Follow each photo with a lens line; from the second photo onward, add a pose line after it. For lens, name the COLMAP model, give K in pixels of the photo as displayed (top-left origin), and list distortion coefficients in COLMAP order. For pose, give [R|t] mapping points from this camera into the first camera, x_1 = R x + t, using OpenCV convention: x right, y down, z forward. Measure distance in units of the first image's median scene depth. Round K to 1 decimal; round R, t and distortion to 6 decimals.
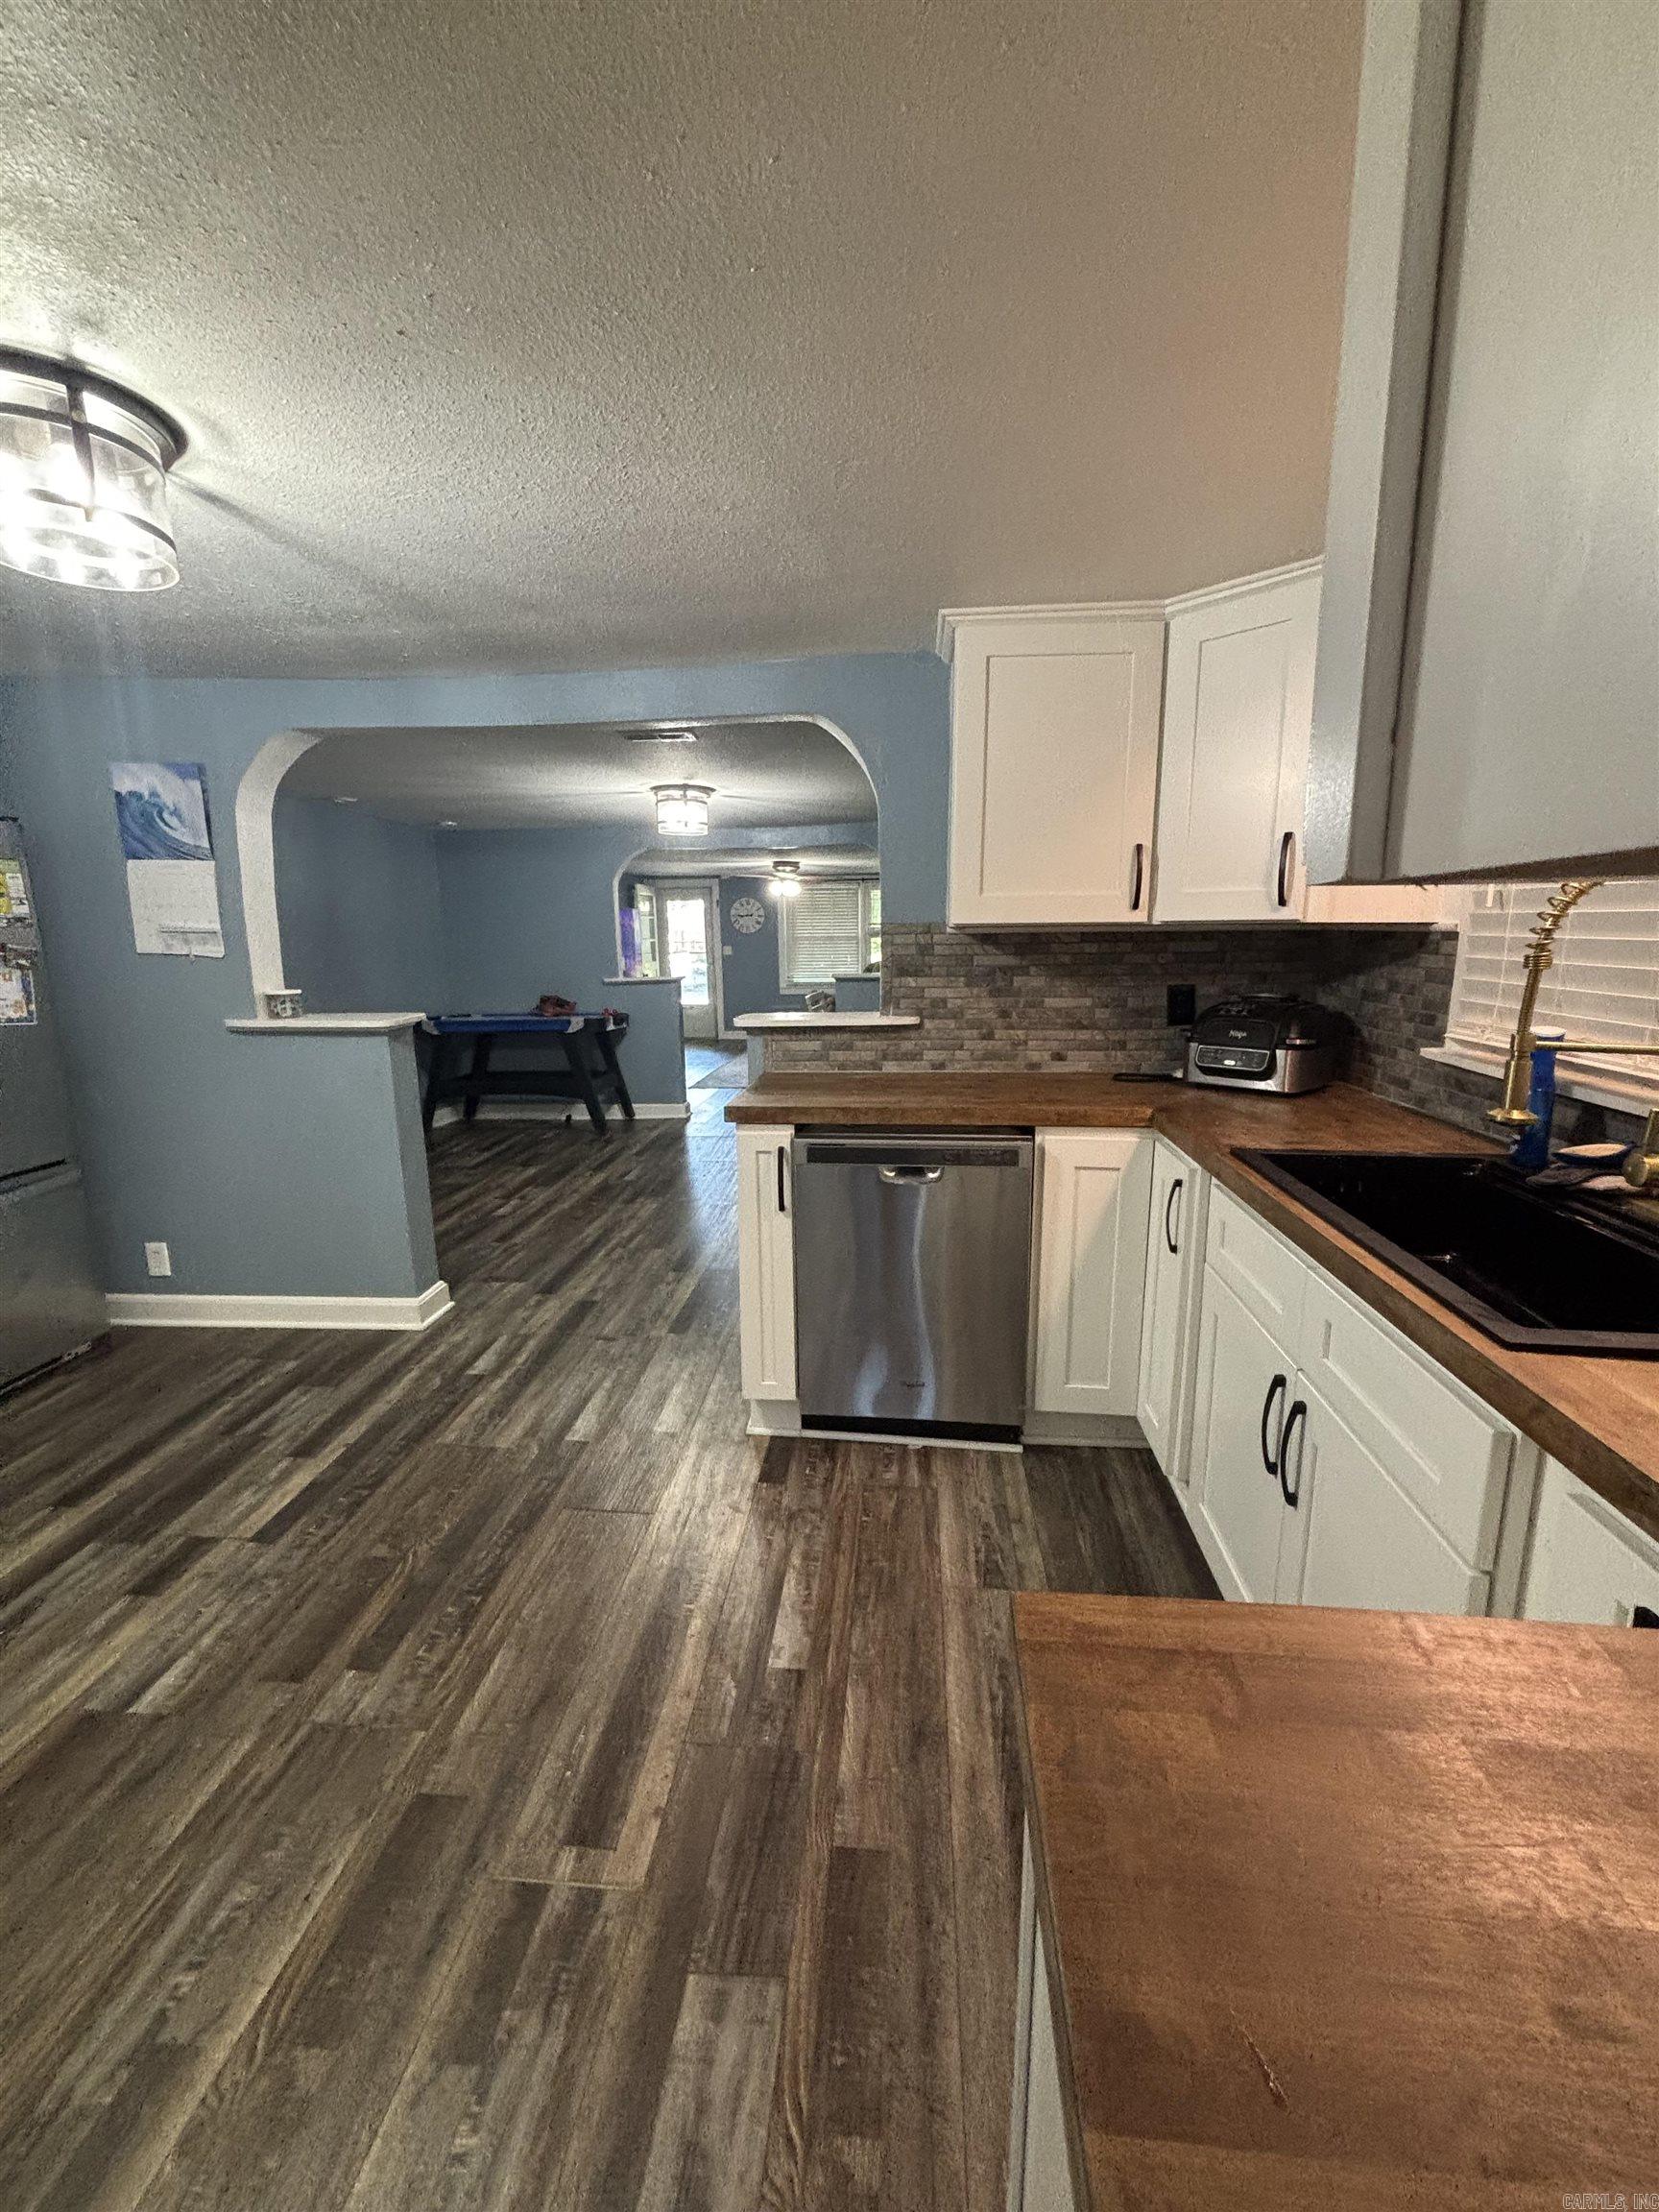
lens RADIAL K [[891.8, 0, 832.3], [0, 891.8, 1100.0], [0, 0, 1]] dist [0.001372, 0.001105]
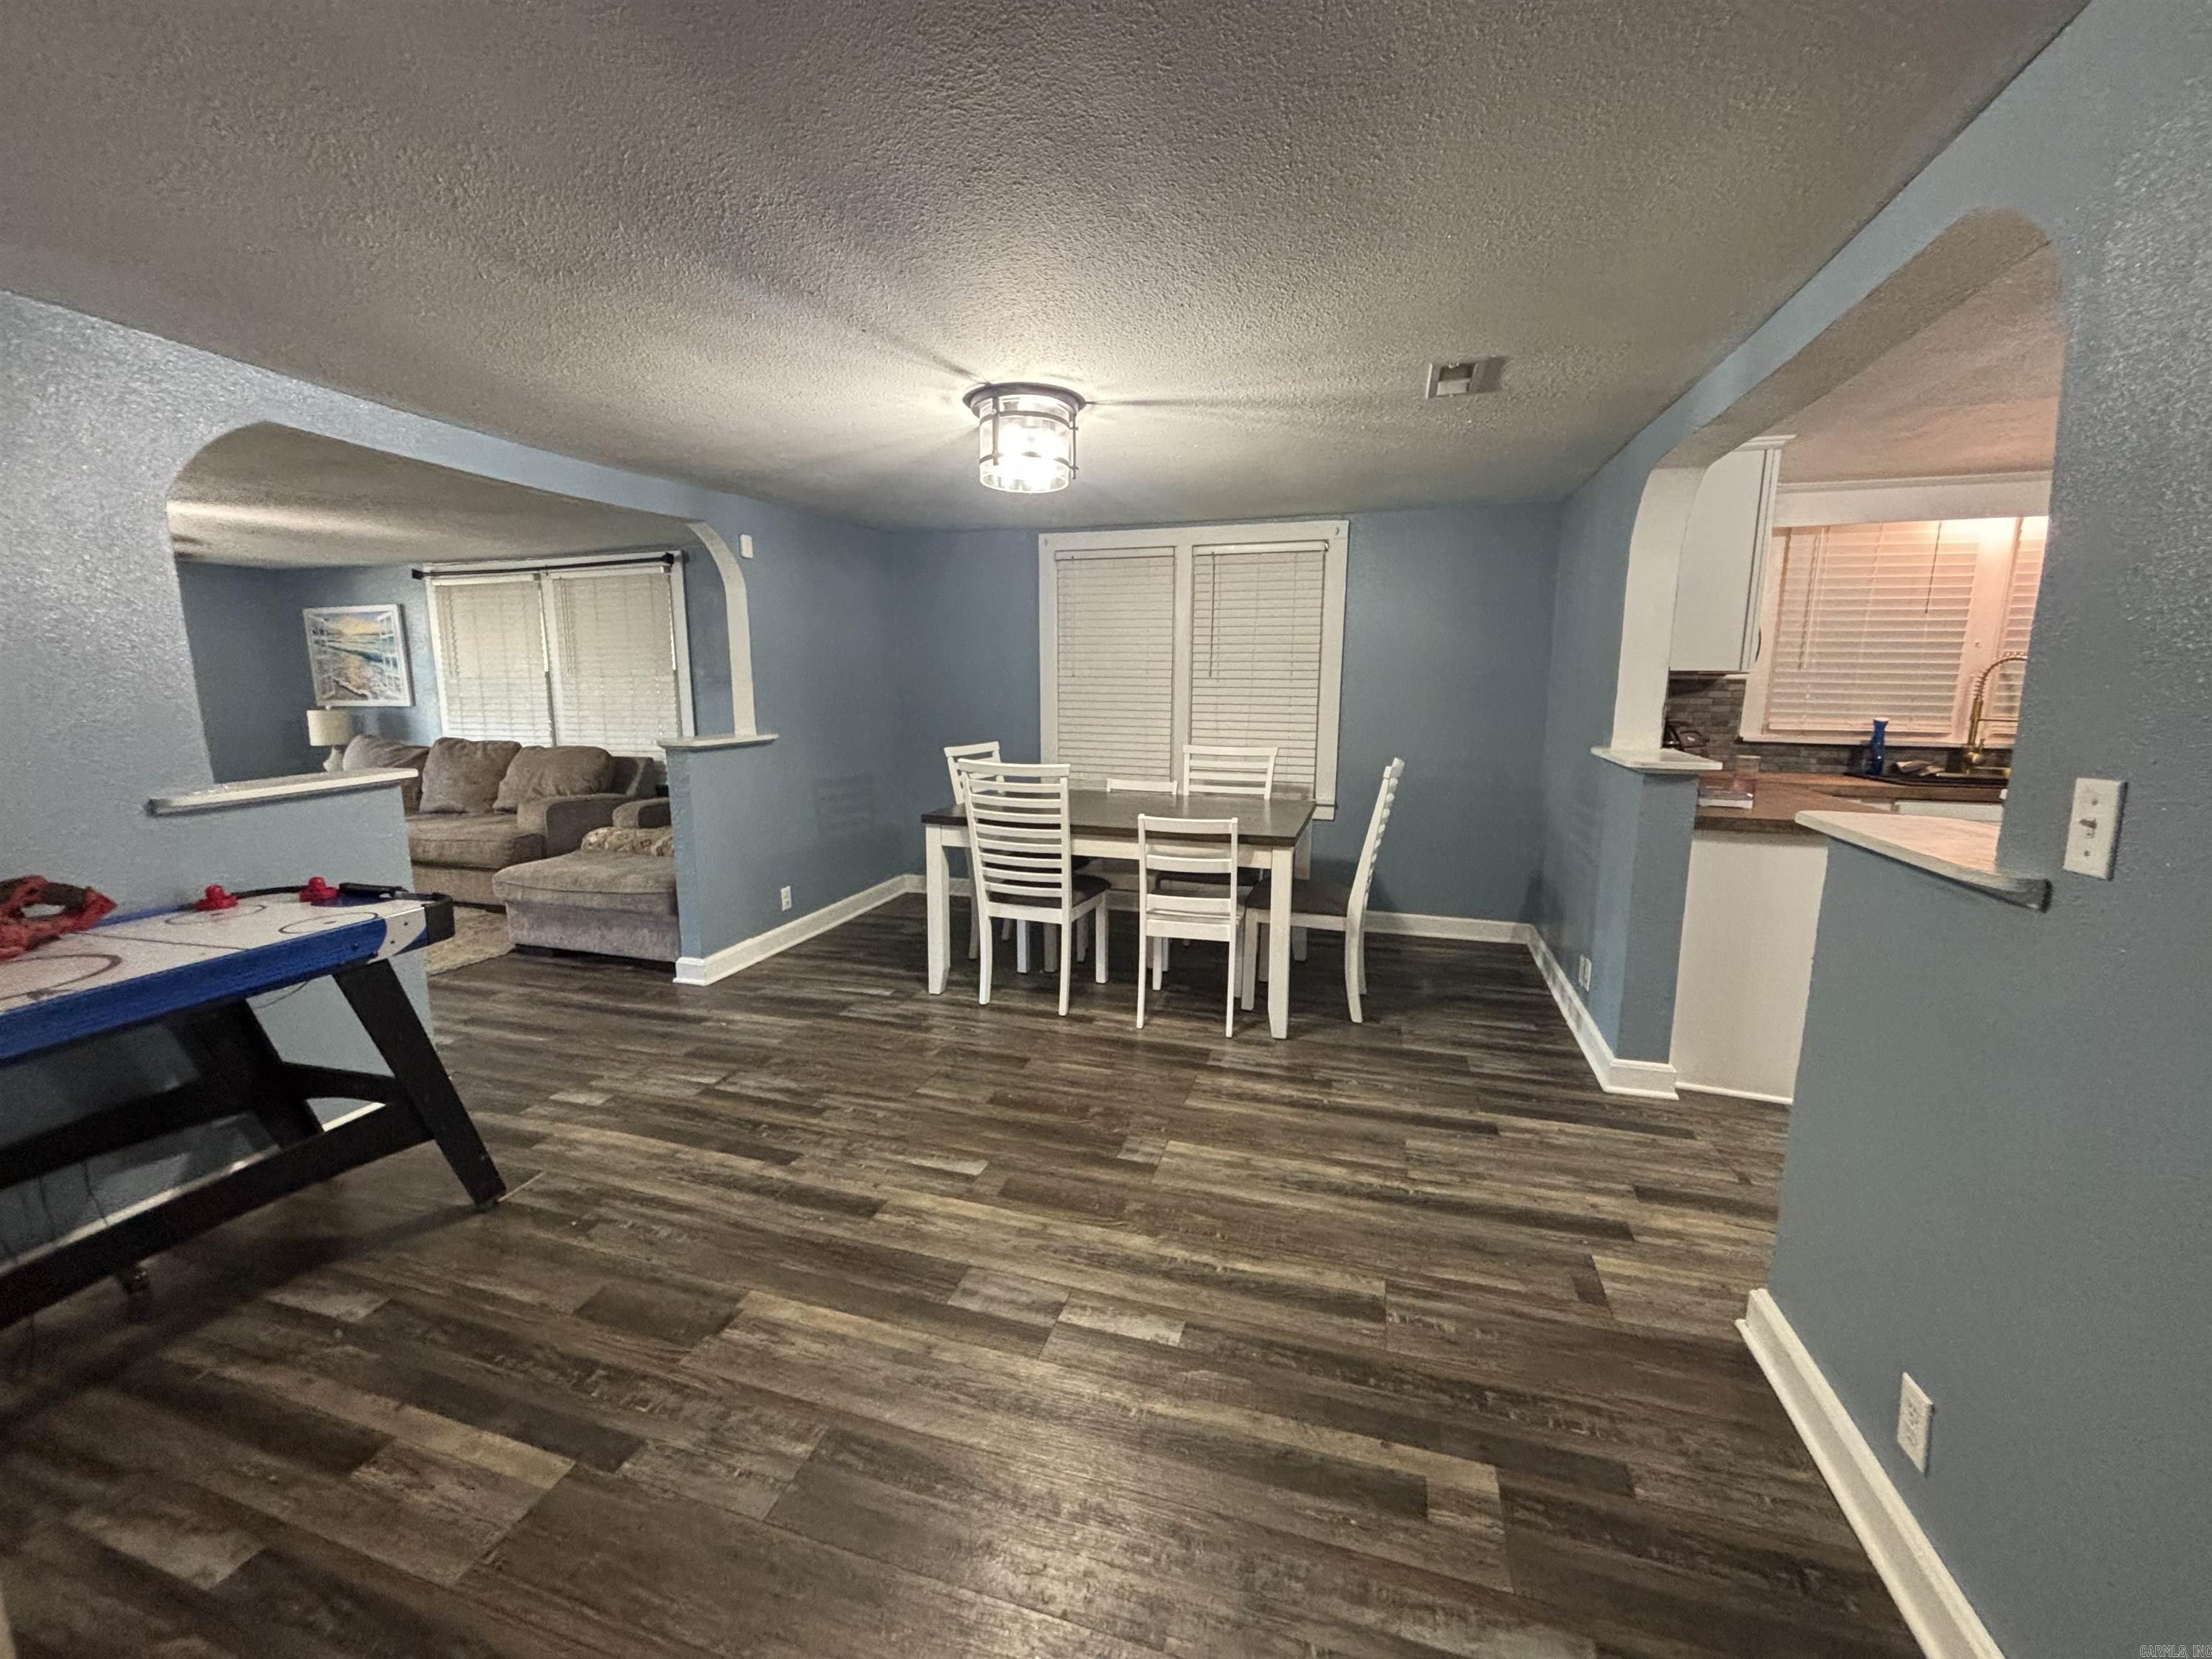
lens RADIAL K [[891.8, 0, 1092.7], [0, 891.8, 828.1], [0, 0, 1]] dist [0.001372, 0.001105]
pose [[0.207905, -0.152963, 0.966115, -1.348289], [0.173577, 0.977791, 0.117459, -0.287753], [-0.962625, 0.143275, 0.229839, 1.634531]]
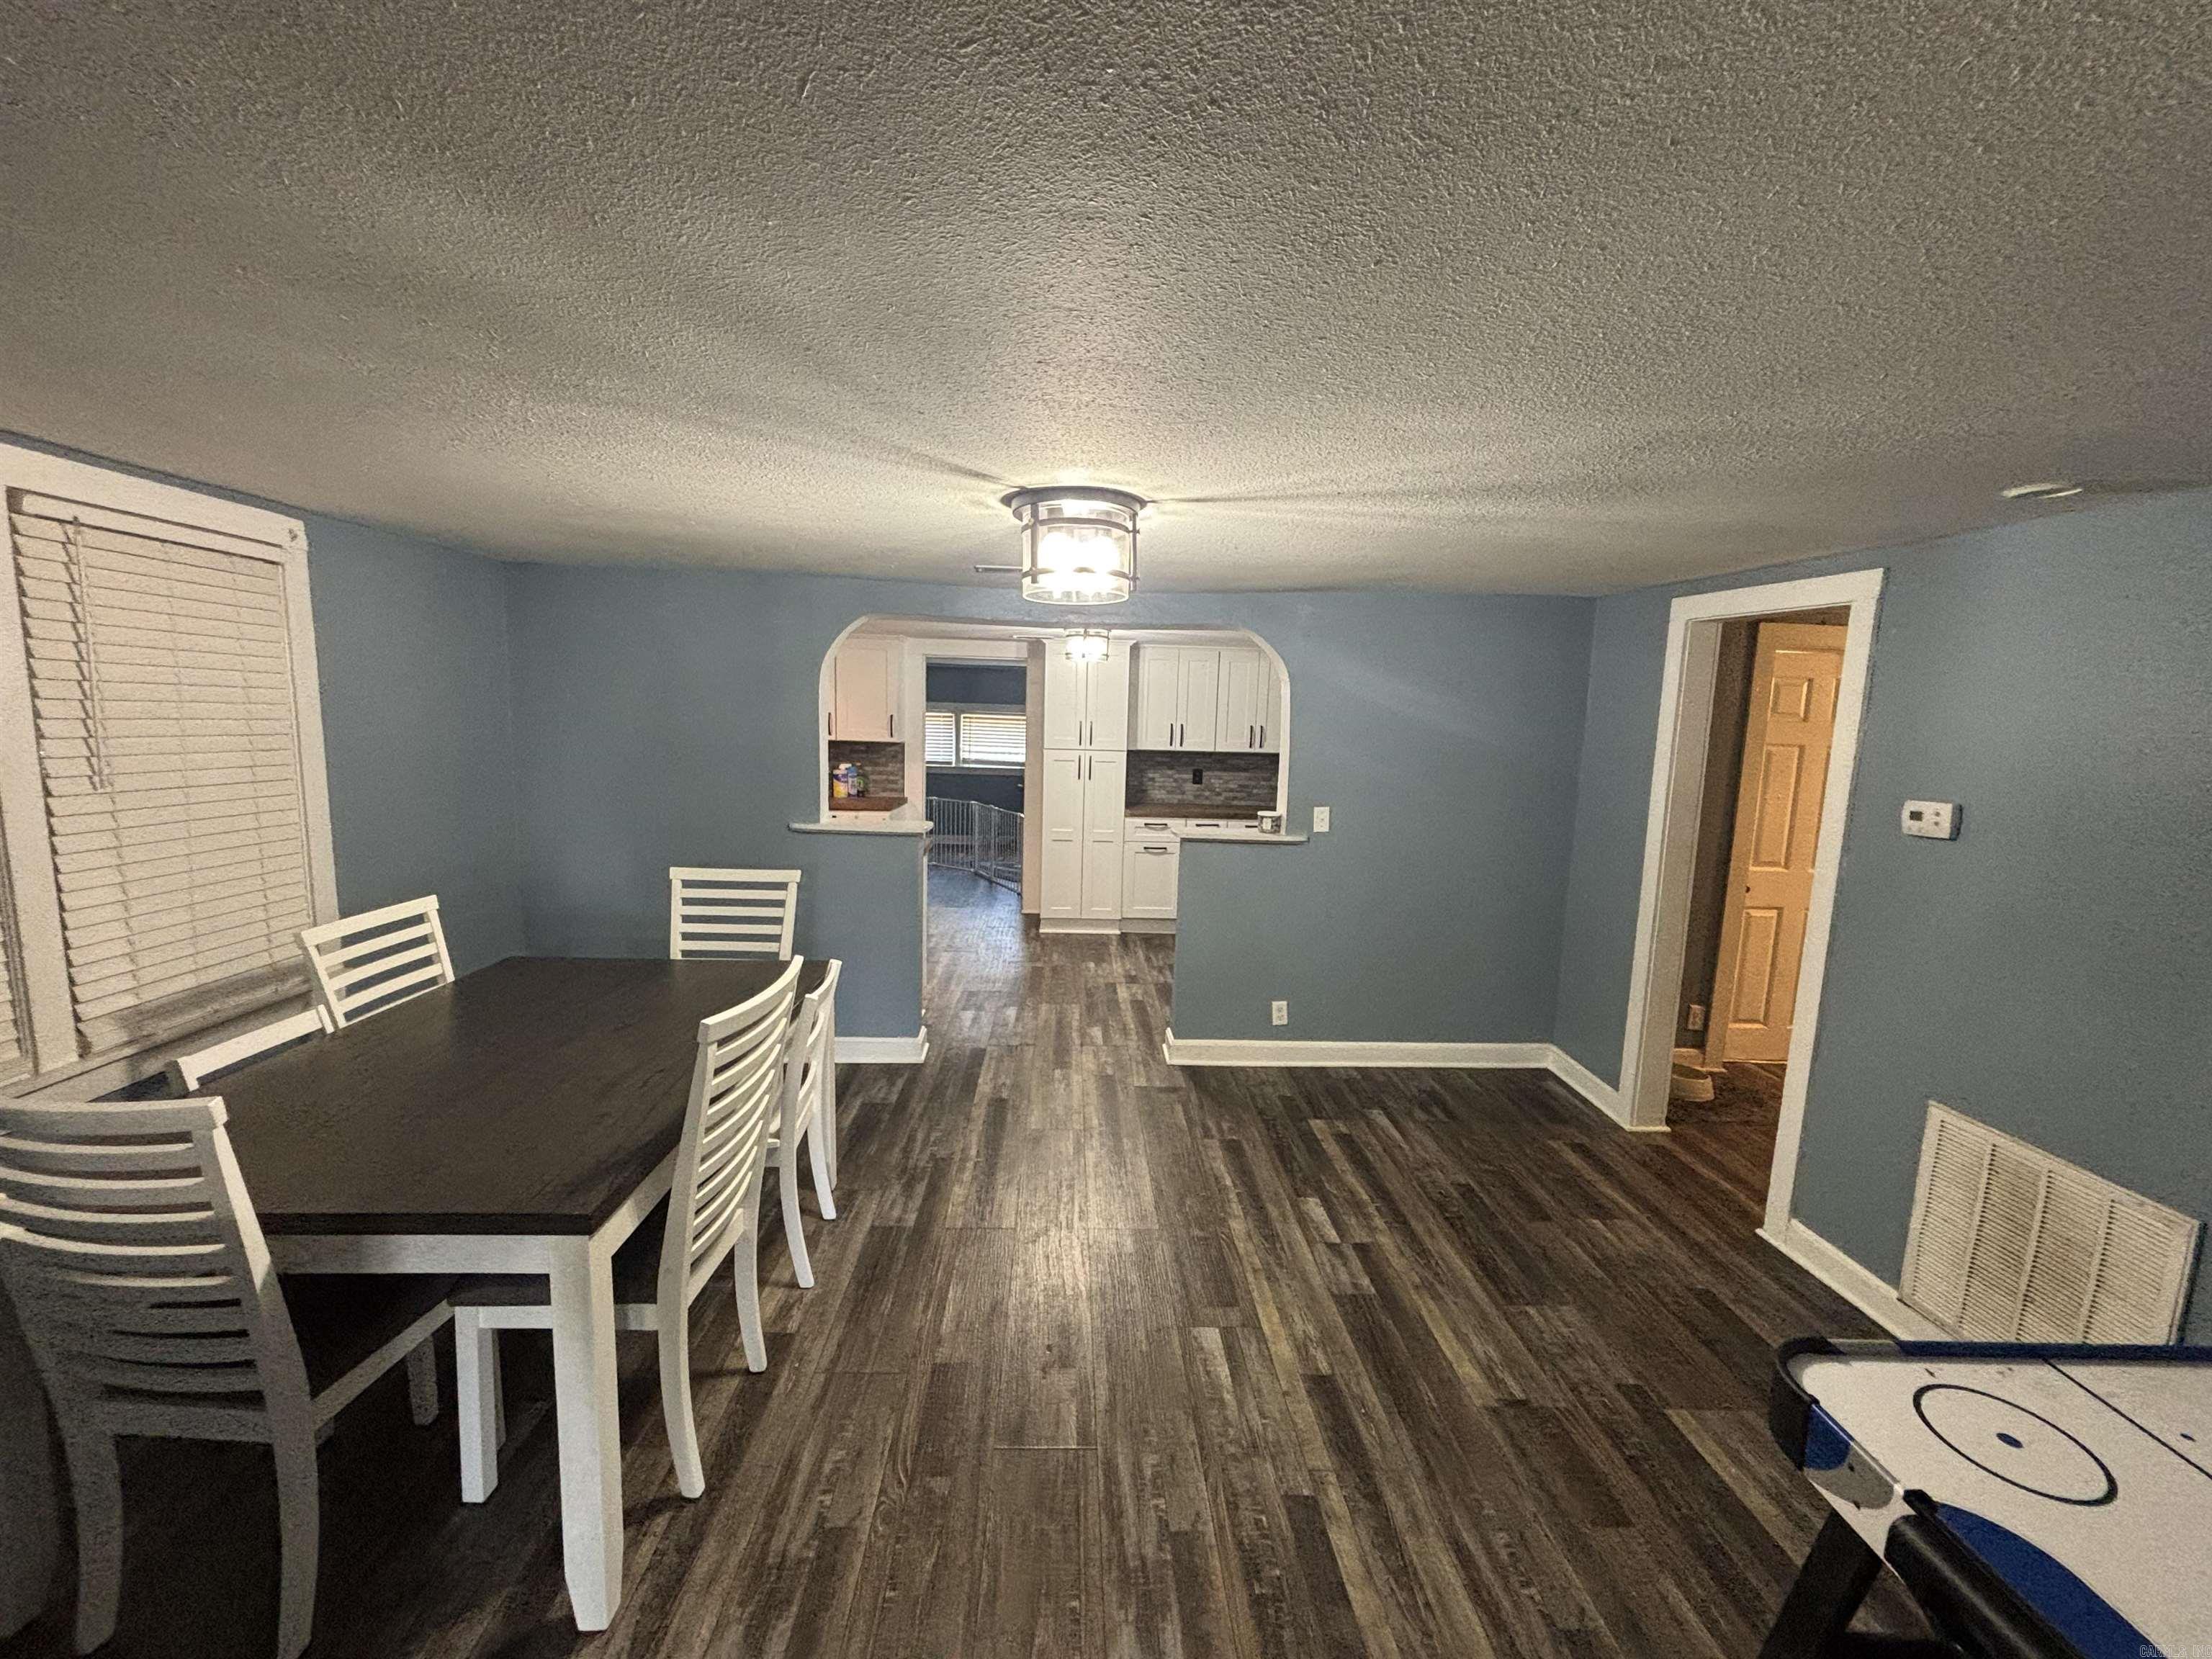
lens RADIAL K [[891.8, 0, 1118.3], [0, 891.8, 815.8], [0, 0, 1]] dist [0.001372, 0.001105]
pose [[-0.989564, -0.005696, -0.143982, -0.231388], [-0.048066, 0.955034, 0.292574, -0.622202], [0.135841, 0.296441, -0.945341, 2.771100]]
